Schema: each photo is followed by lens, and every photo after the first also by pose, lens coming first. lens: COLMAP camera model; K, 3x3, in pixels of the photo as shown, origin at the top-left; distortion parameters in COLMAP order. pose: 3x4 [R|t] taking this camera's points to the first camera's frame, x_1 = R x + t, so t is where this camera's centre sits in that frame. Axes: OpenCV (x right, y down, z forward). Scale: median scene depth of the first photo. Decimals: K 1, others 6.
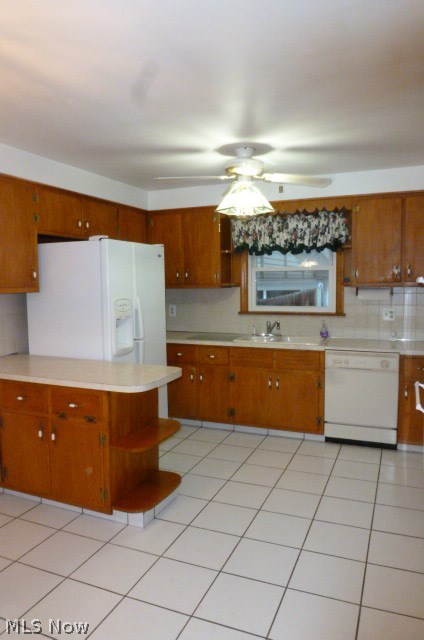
lens RADIAL K [[479.0, 0, 192.0], [0, 479.0, 317.0], [0, 0, 1]] dist [-0.043516, 0.018731]
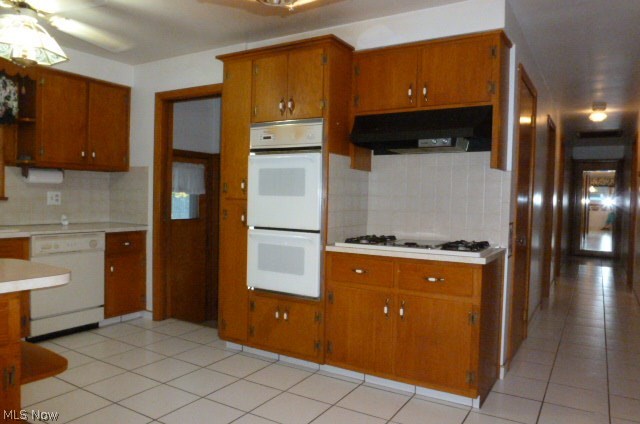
lens RADIAL K [[479.0, 0, 324.9], [0, 479.0, 210.1], [0, 0, 1]] dist [-0.043516, 0.018731]
pose [[0.115981, -0.009181, 0.993209, -0.519555], [0.048148, 0.998834, 0.003611, 0.046577], [-0.992084, 0.047402, 0.116288, 0.378271]]
